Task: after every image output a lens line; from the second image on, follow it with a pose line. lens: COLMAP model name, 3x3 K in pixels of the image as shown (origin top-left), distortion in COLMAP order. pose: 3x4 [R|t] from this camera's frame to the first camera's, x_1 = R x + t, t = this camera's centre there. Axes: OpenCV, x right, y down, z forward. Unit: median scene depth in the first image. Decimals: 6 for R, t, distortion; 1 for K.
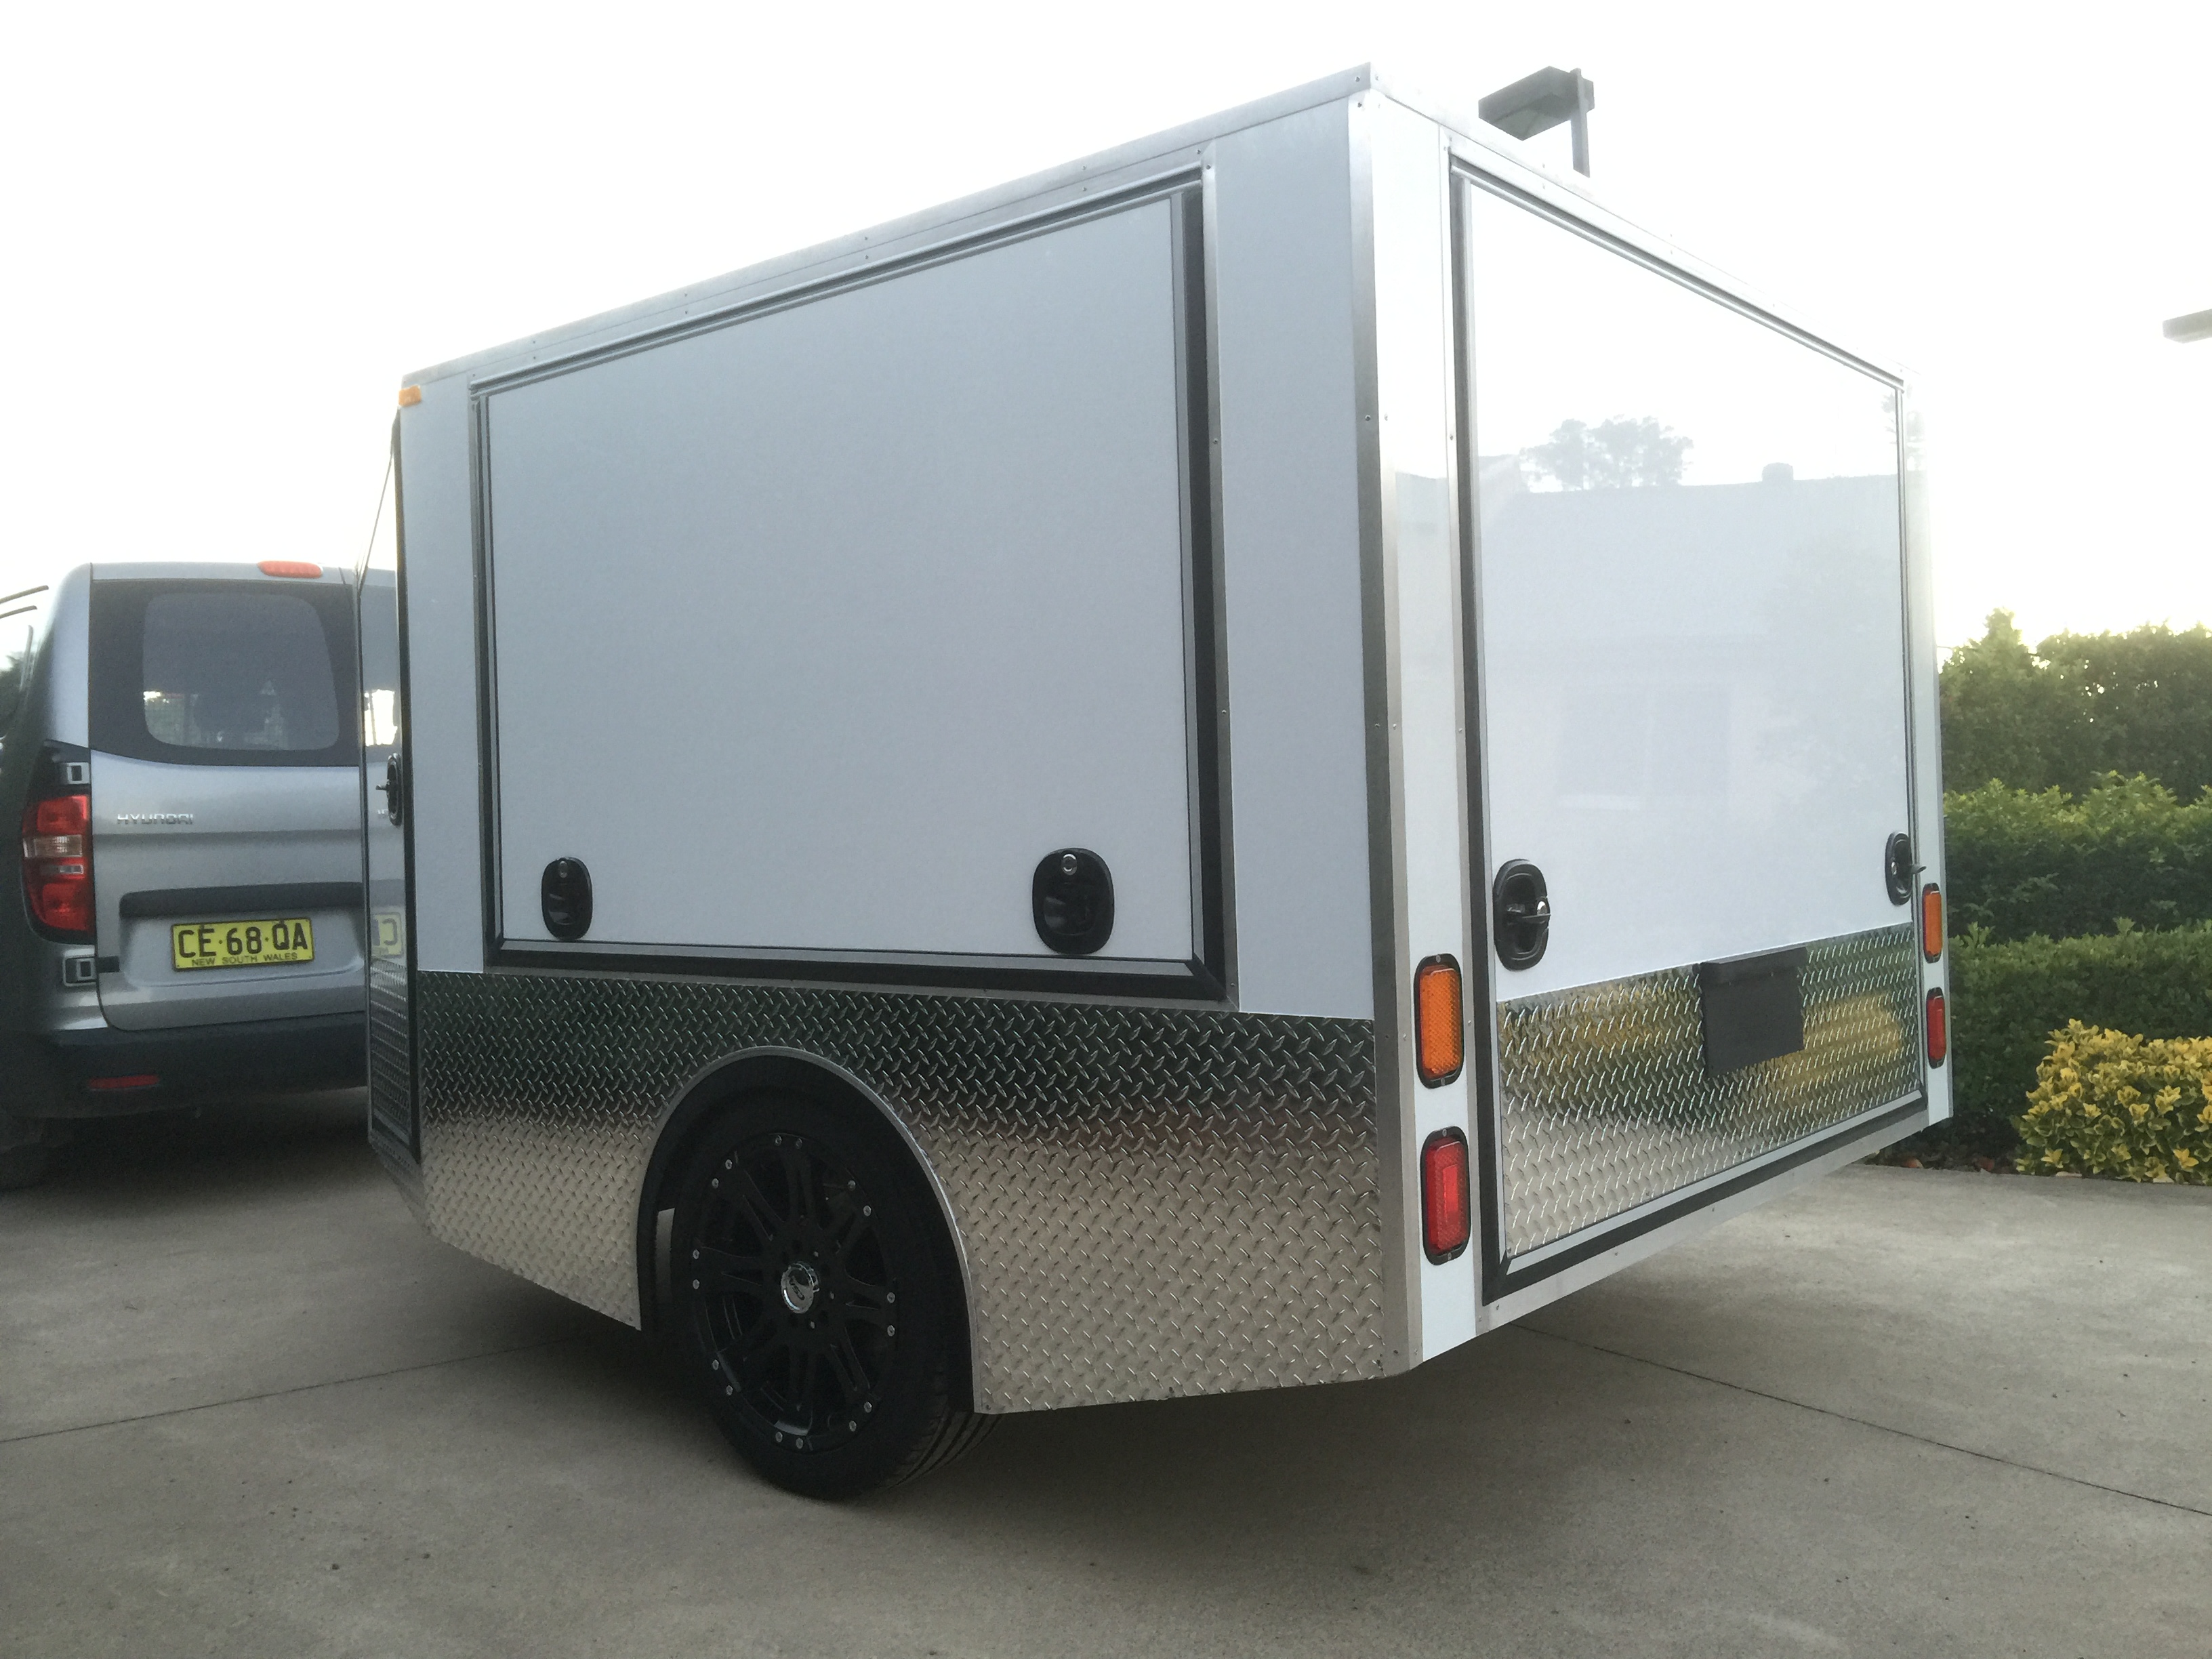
lens RADIAL K [[1900.4, 0, 1119.7], [0, 1900.4, 813.4], [0, 0, 1]] dist [0.078012, -0.128172]
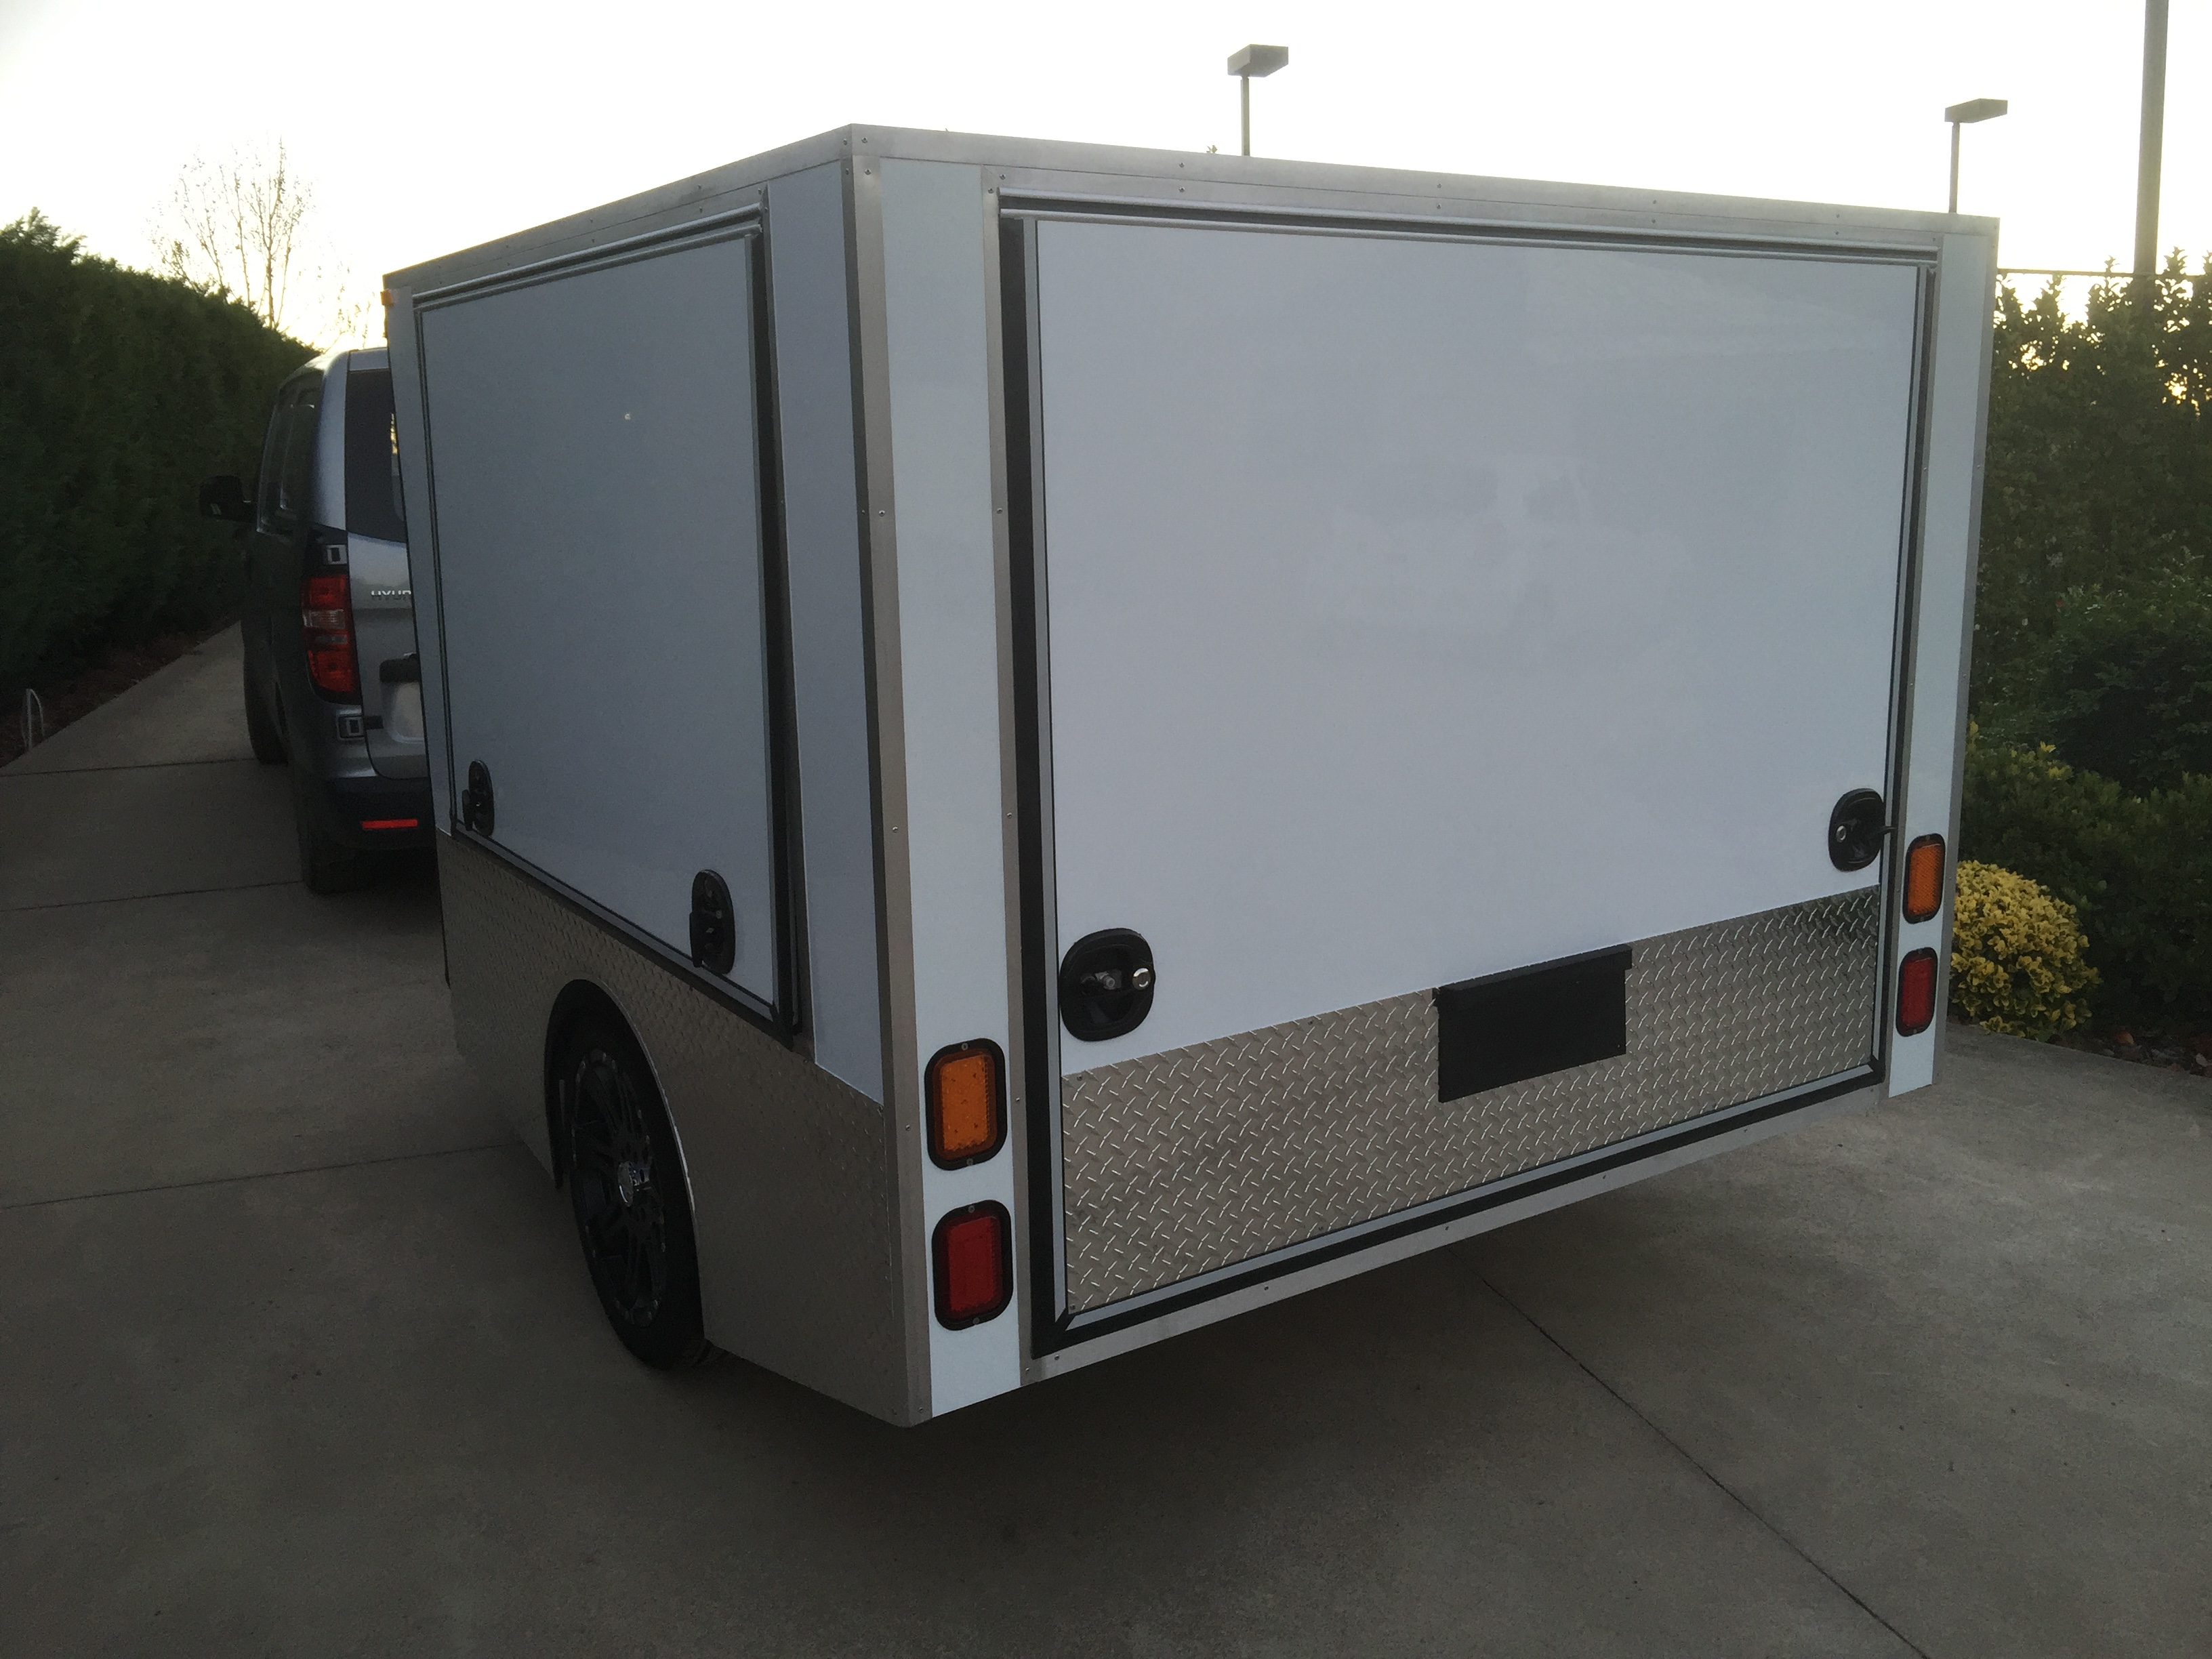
lens RADIAL K [[1900.4, 0, 1123.7], [0, 1900.4, 813.1], [0, 0, 1]] dist [0.078012, -0.128172]
pose [[0.954302, 0.071103, -0.290263, 0.384562], [-0.007759, 0.976851, 0.213780, -0.187987], [0.298744, -0.201759, 0.932762, 0.081856]]
